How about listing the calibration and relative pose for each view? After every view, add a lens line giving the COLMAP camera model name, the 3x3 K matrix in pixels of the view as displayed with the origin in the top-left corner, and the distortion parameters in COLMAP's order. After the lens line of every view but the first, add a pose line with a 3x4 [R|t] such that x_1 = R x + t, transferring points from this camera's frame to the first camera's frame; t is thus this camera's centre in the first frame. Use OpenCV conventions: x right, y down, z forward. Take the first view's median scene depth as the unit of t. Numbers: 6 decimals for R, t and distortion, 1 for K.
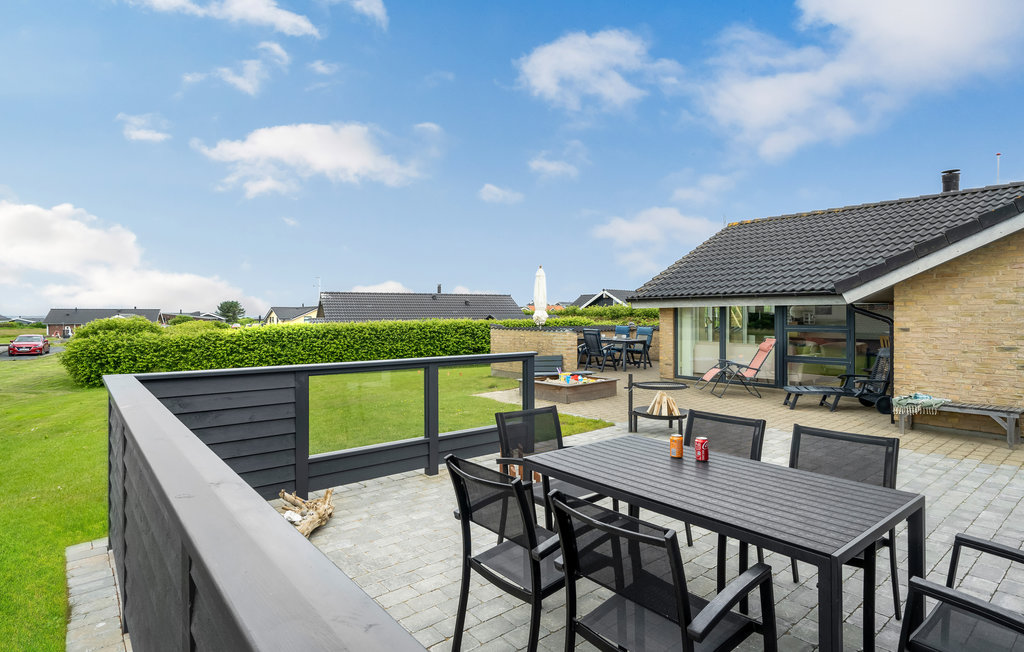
lens RADIAL K [[529.9, 0, 512.0], [0, 529.9, 326.0], [0, 0, 1]] dist [0.000276, 0.000151]
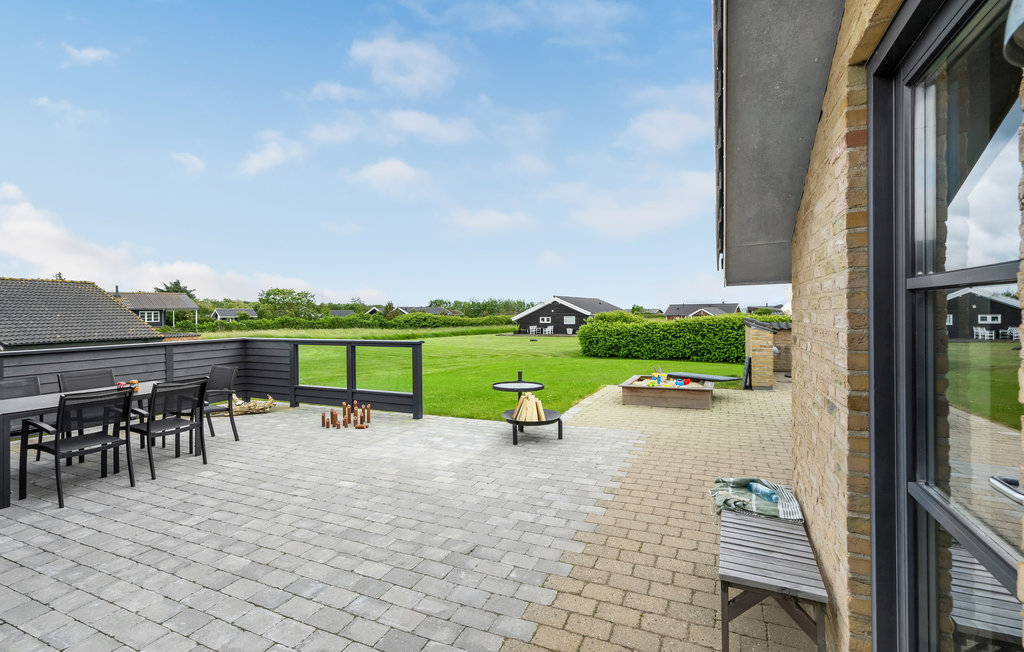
lens RADIAL K [[463.9, 0, 511.5], [0, 463.9, 312.7], [0, 0, 1]] dist [0.001075, 0.000175]
pose [[0.433884, -0.003160, -0.900963, 0.311729], [-0.004937, 0.999970, -0.005885, -0.003934], [0.900955, 0.007002, 0.433856, 0.192454]]
